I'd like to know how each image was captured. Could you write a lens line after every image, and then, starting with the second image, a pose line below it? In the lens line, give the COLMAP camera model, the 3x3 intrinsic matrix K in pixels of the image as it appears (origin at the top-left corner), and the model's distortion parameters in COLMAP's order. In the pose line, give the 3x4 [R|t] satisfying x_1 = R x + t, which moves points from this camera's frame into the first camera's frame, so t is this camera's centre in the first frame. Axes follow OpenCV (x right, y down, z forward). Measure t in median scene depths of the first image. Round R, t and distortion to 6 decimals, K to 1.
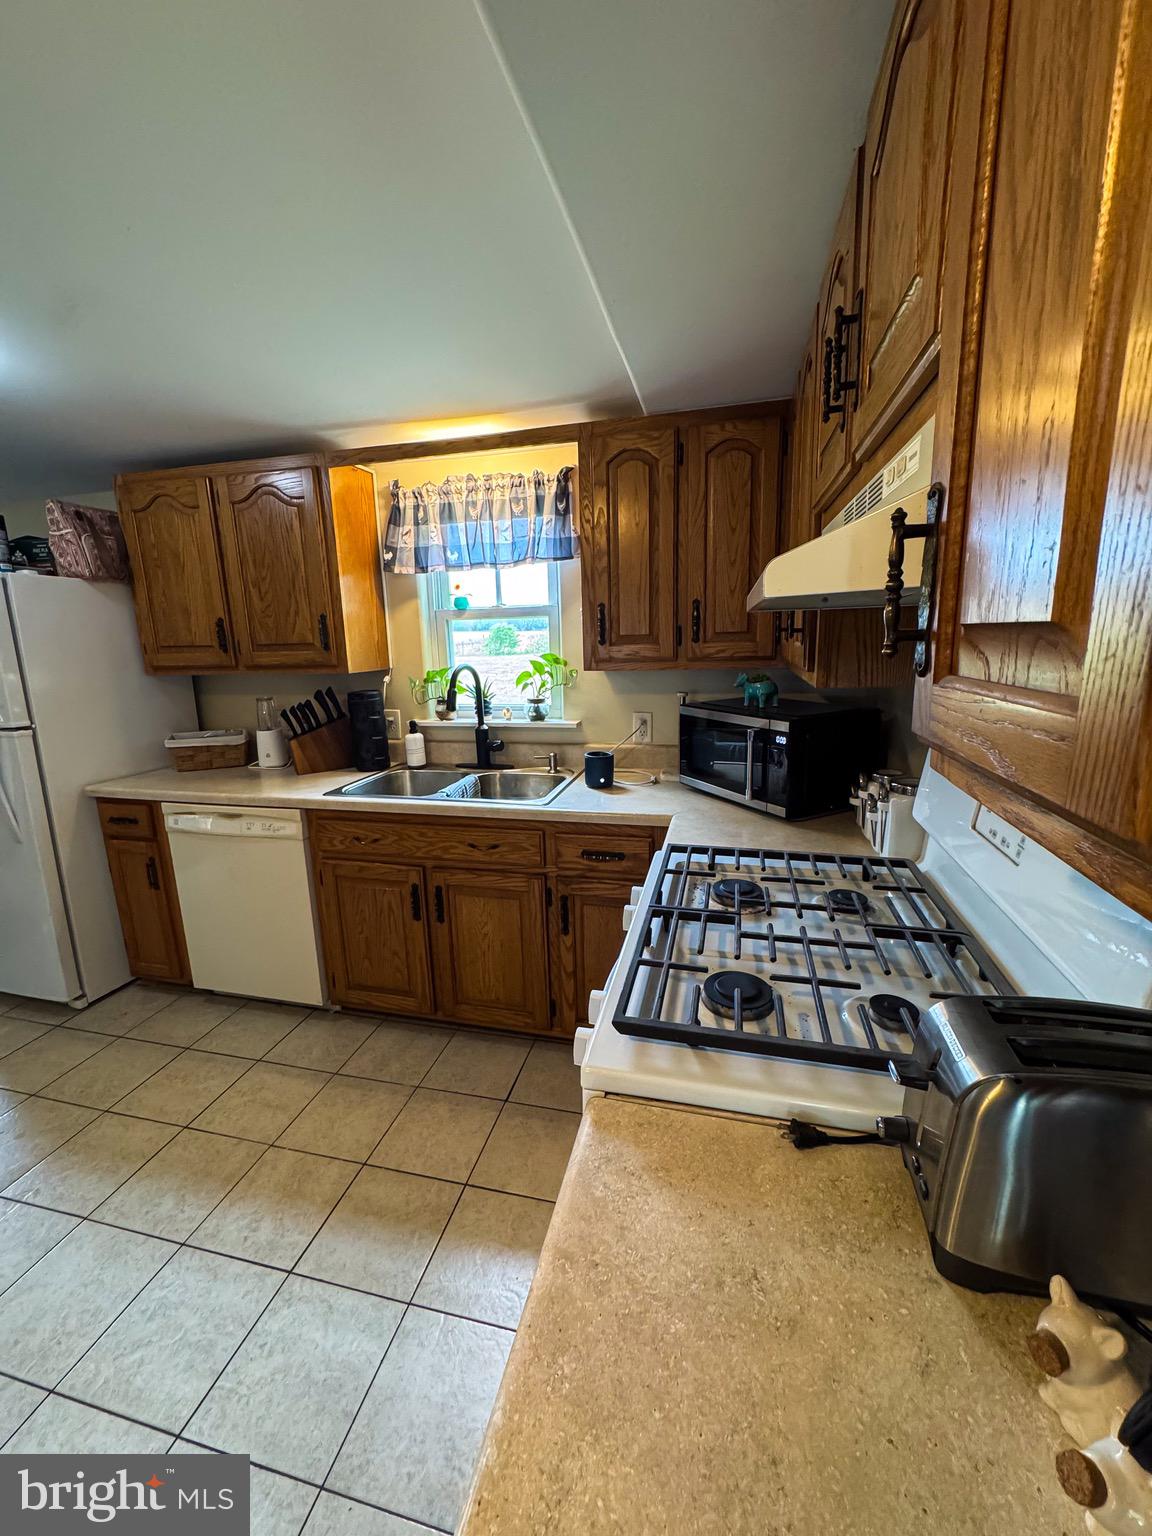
lens RADIAL K [[622.3, 0, 576.5], [0, 622.3, 766.0], [0, 0, 1]] dist [0.001812, 0.000101]
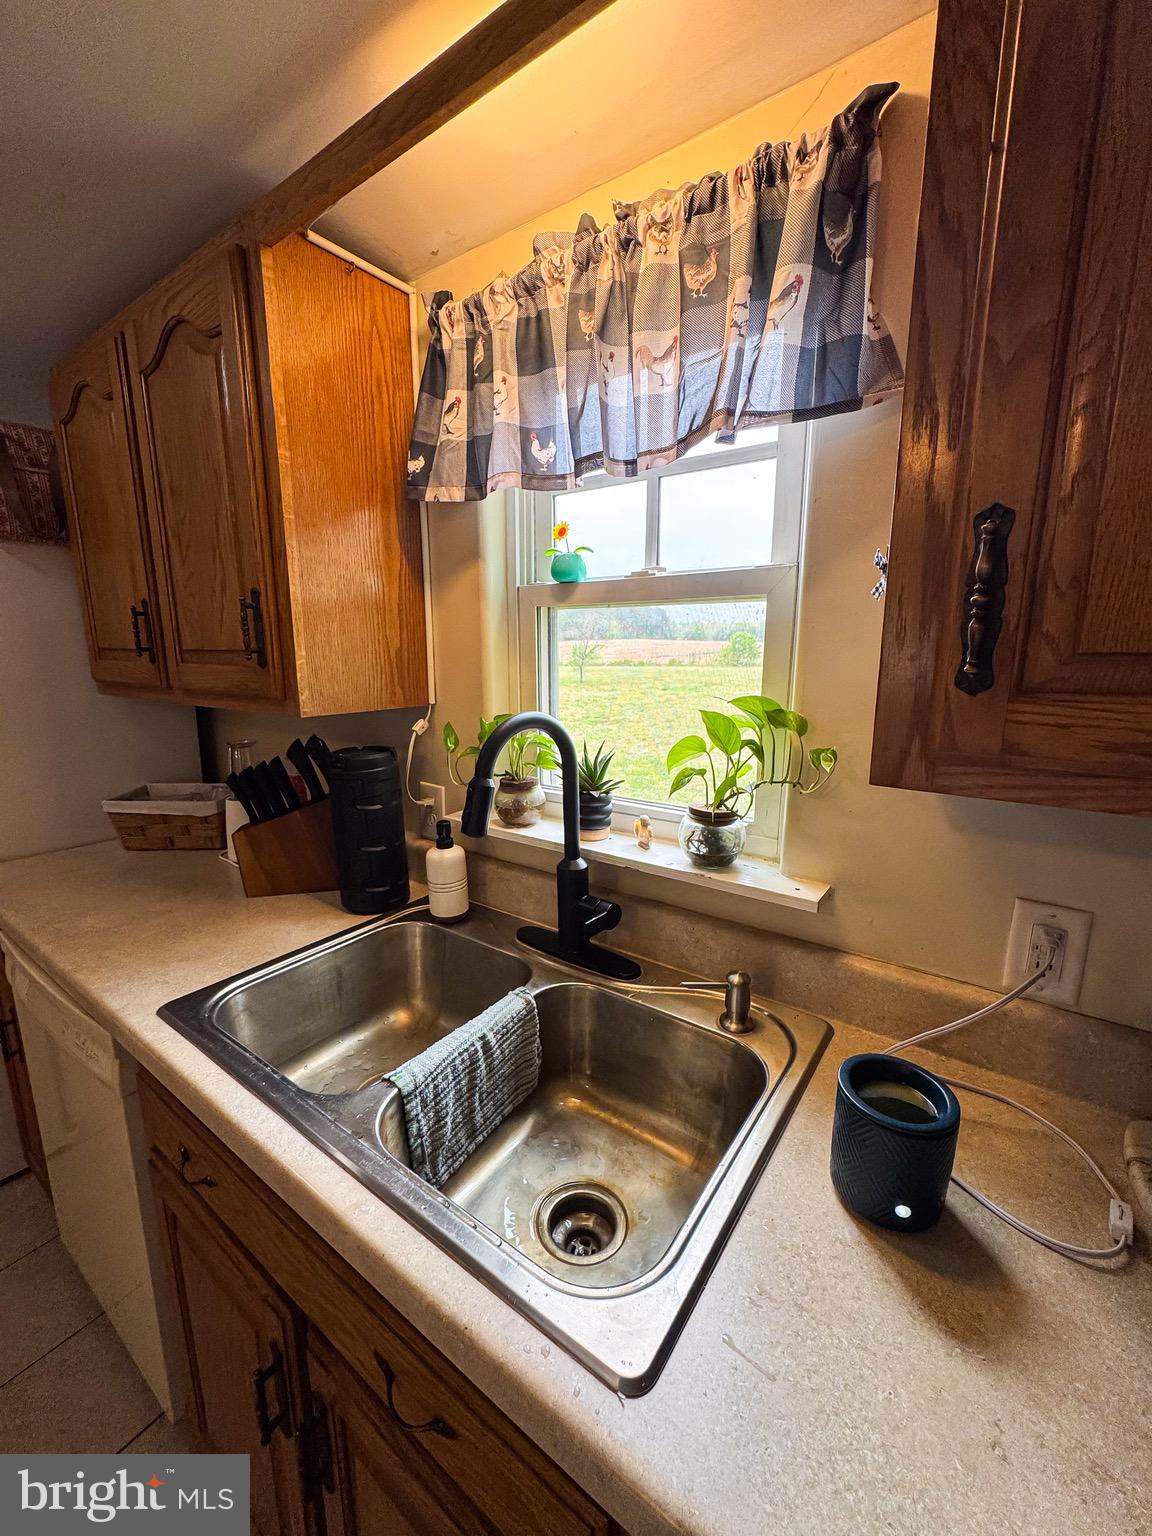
lens RADIAL K [[622.3, 0, 576.5], [0, 622.3, 766.0], [0, 0, 1]] dist [0.001812, 0.000101]
pose [[0.929595, 0.094163, -0.356353, -0.008759], [-0.099161, 0.995062, 0.004261, -0.130792], [0.354994, 0.031375, 0.934342, 0.621881]]
